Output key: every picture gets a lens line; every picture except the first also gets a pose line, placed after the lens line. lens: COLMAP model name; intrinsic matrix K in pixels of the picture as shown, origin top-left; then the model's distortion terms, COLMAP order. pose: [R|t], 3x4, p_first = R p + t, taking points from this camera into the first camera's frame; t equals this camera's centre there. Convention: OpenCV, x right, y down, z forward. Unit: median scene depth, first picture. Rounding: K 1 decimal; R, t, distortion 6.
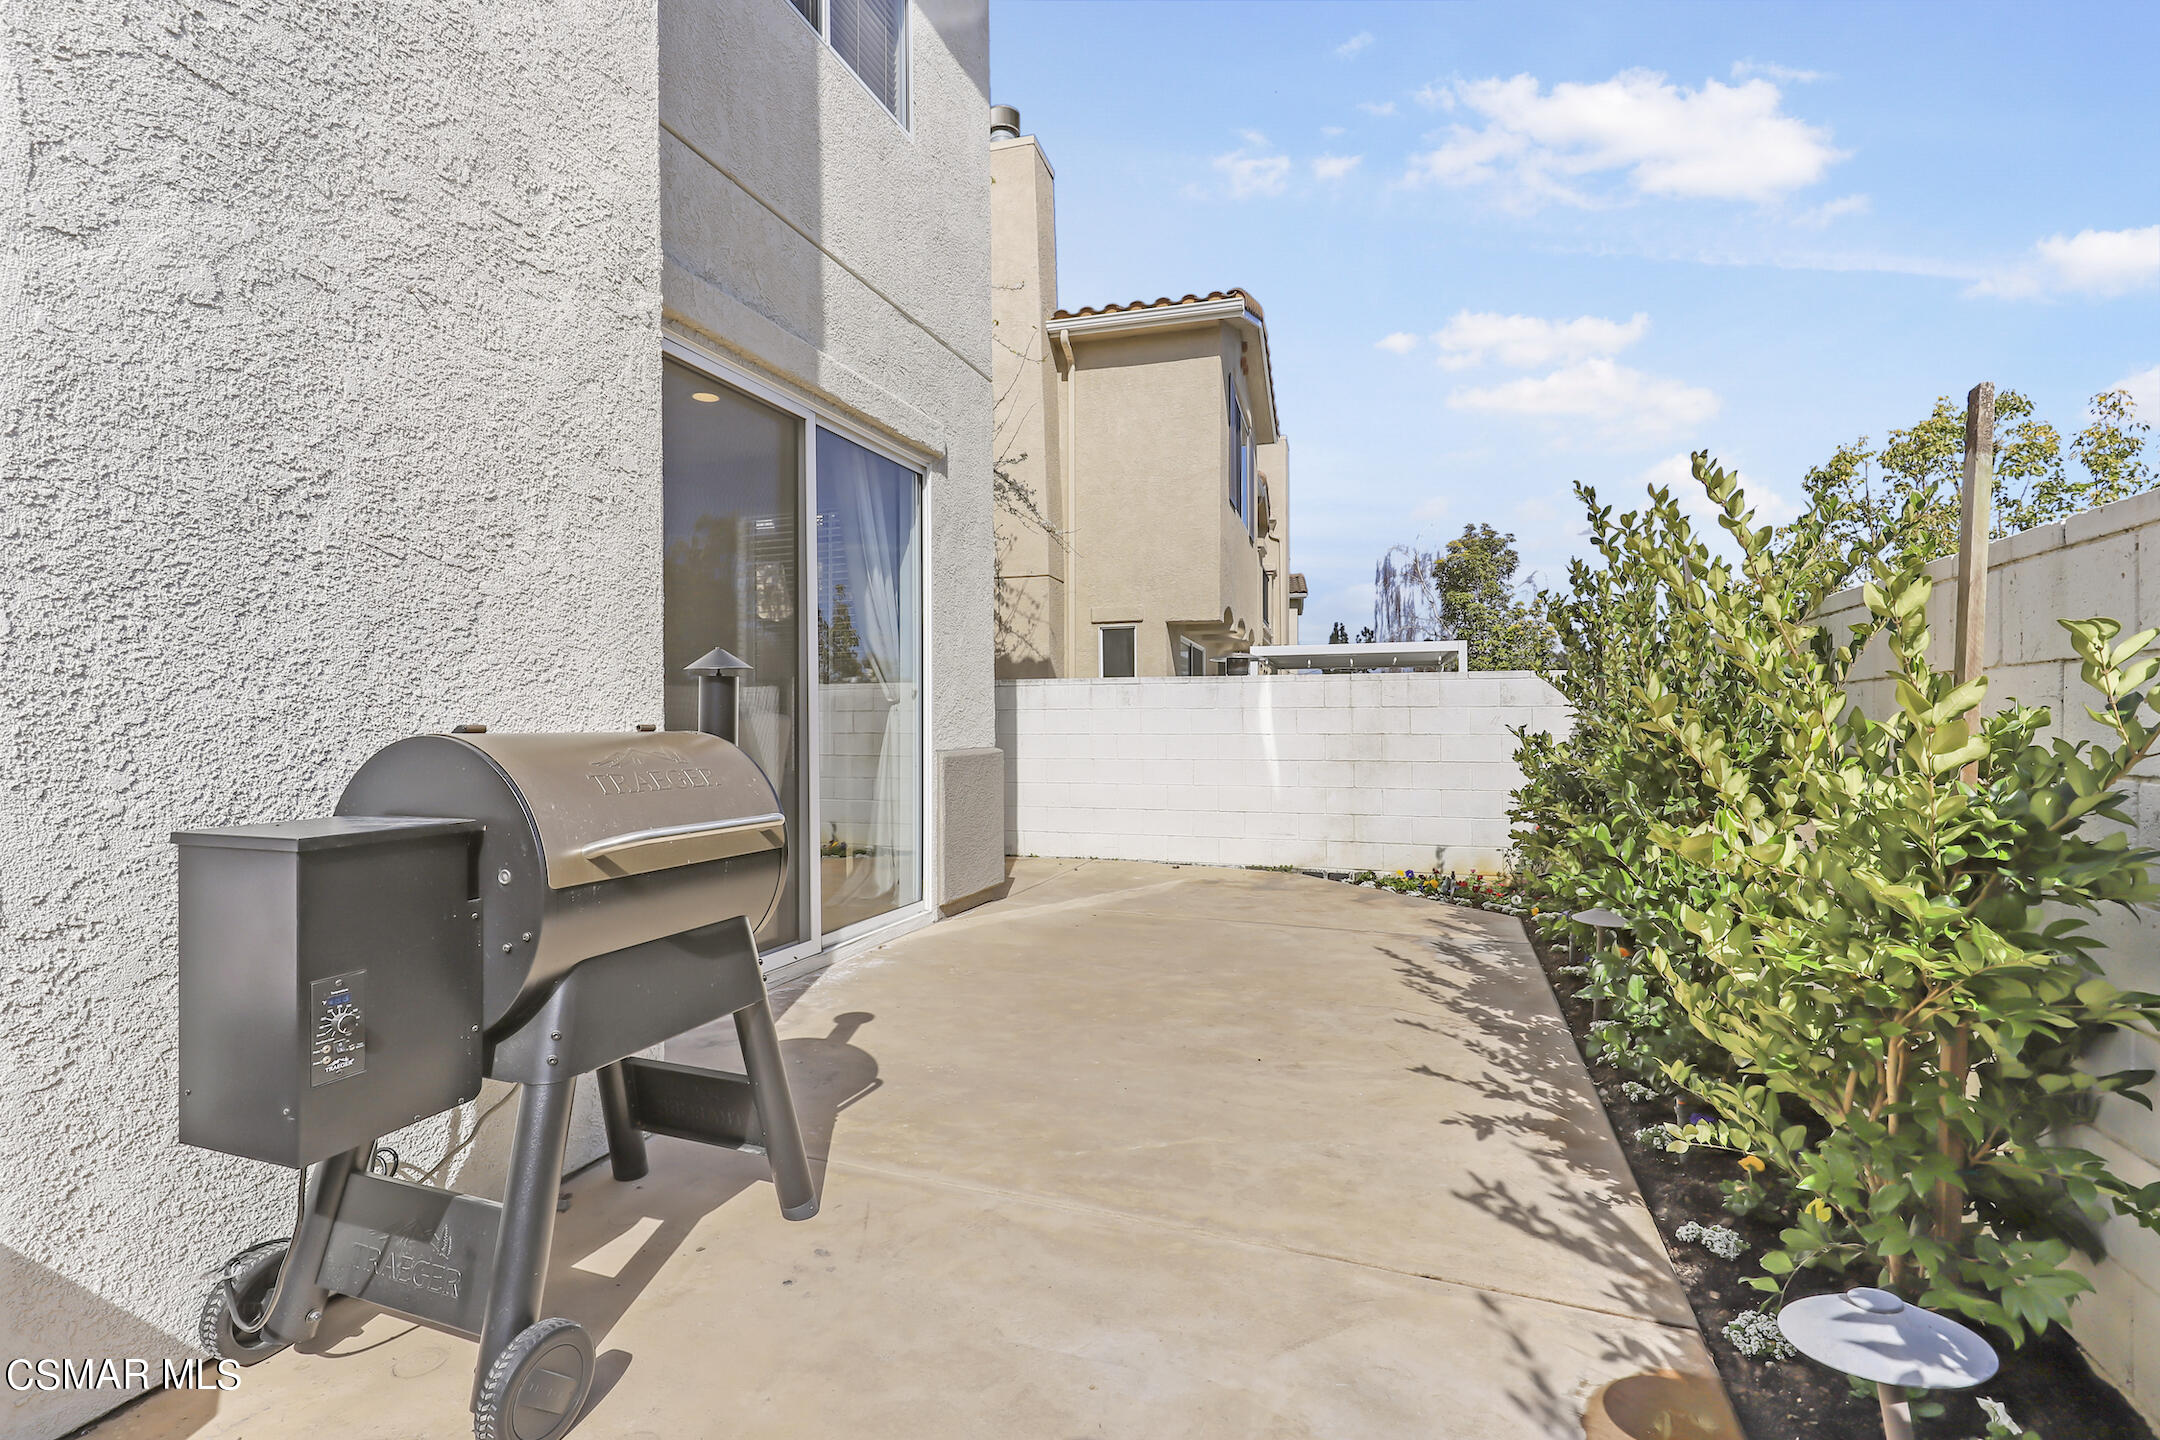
lens RADIAL K [[987.9, 0, 1082.4], [0, 987.9, 713.0], [0, 0, 1]] dist [0.013570, -0.000685]
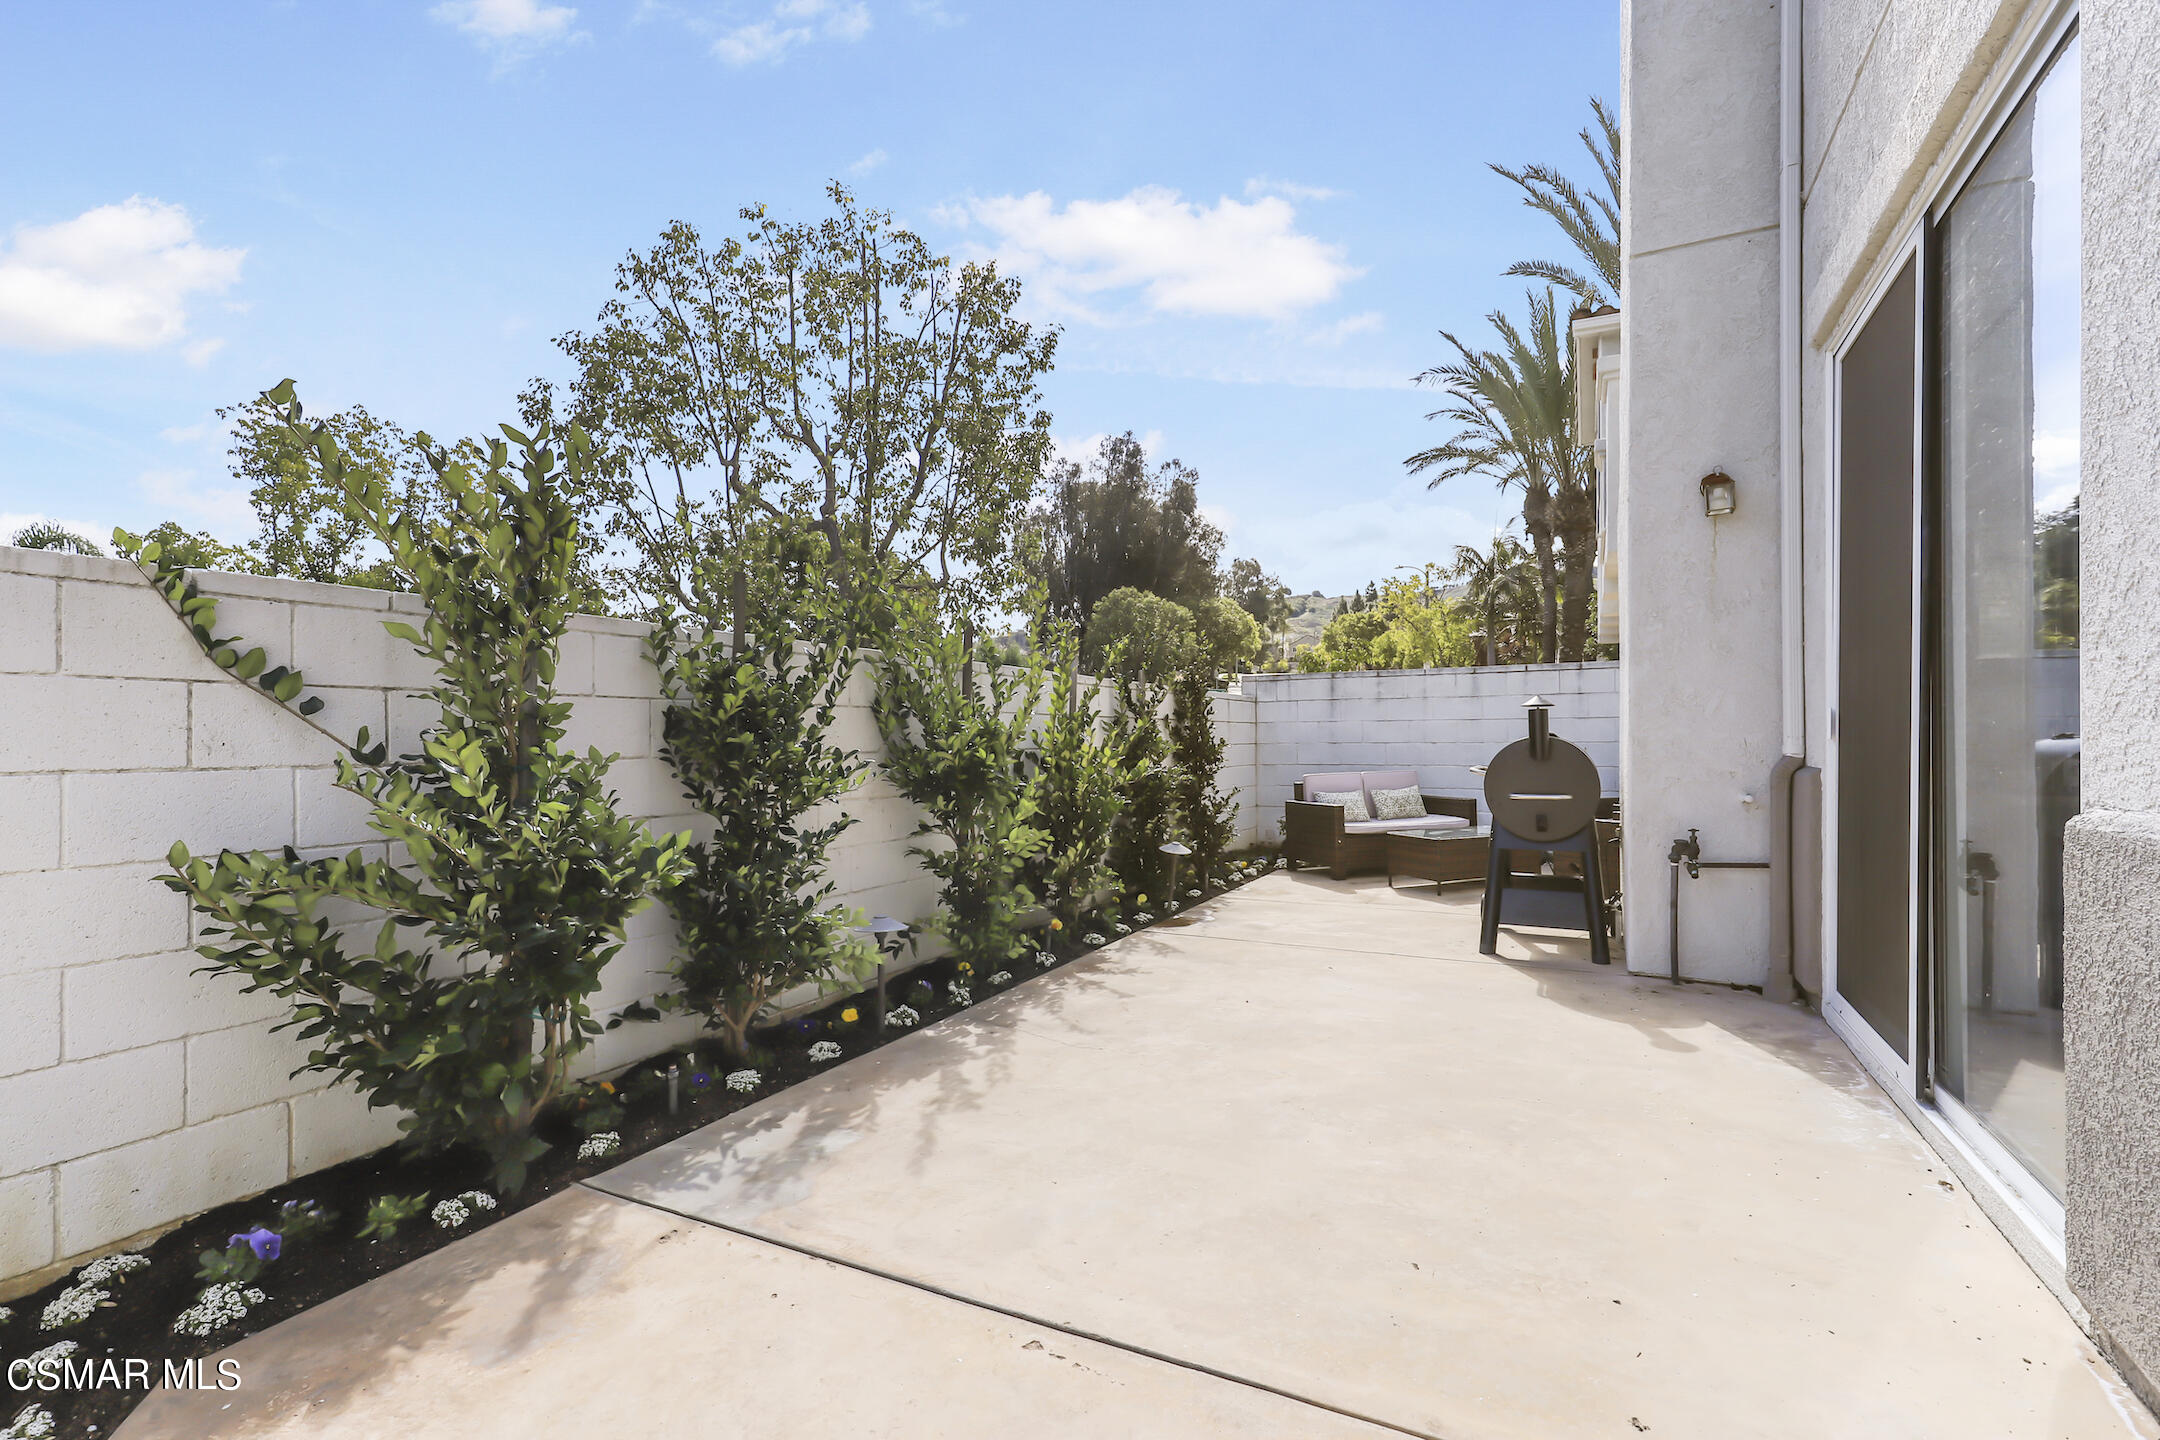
lens RADIAL K [[987.9, 0, 1071.5], [0, 987.9, 732.3], [0, 0, 1]] dist [0.013570, -0.000685]
pose [[-0.990360, -0.002769, 0.138492, 0.333991], [-0.004002, 0.999955, -0.008623, 0.035227], [-0.138462, -0.009094, -0.990326, 3.284567]]
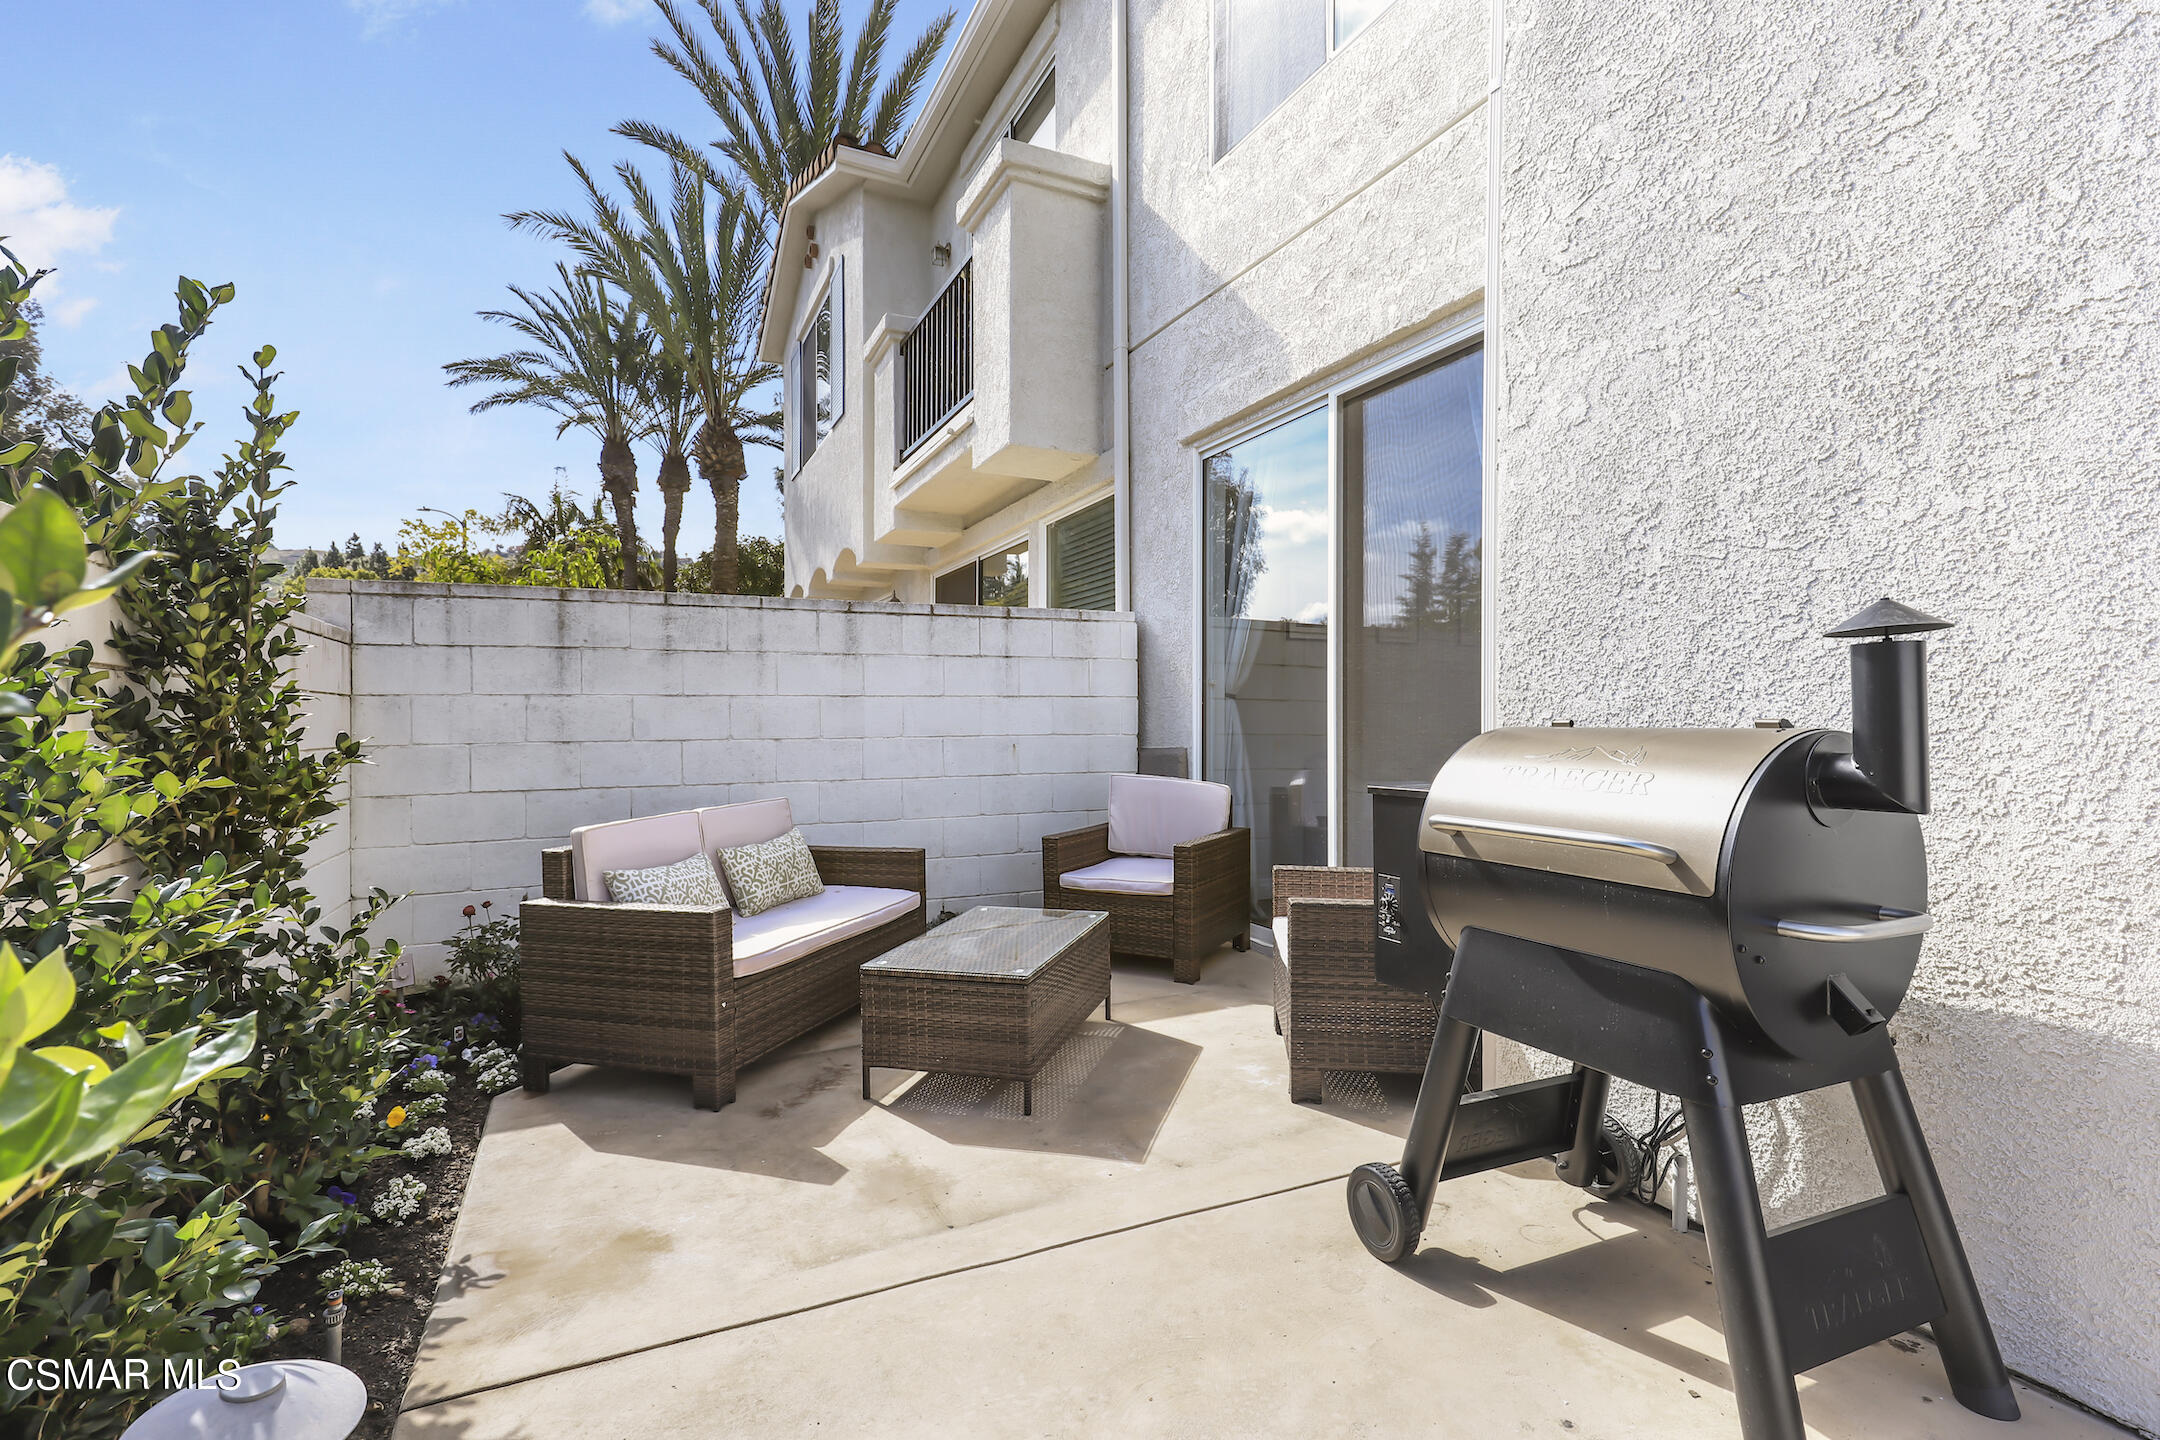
lens RADIAL K [[1005.8, 0, 1077.4], [0, 1005.8, 731.7], [0, 0, 1]] dist [0.014210, 0.000568]
pose [[-0.709481, 0.000999, -0.704724, 0.486946], [0.001408, 0.999999, 0.000000, 0.021727], [0.704724, -0.000992, -0.709481, 1.159228]]
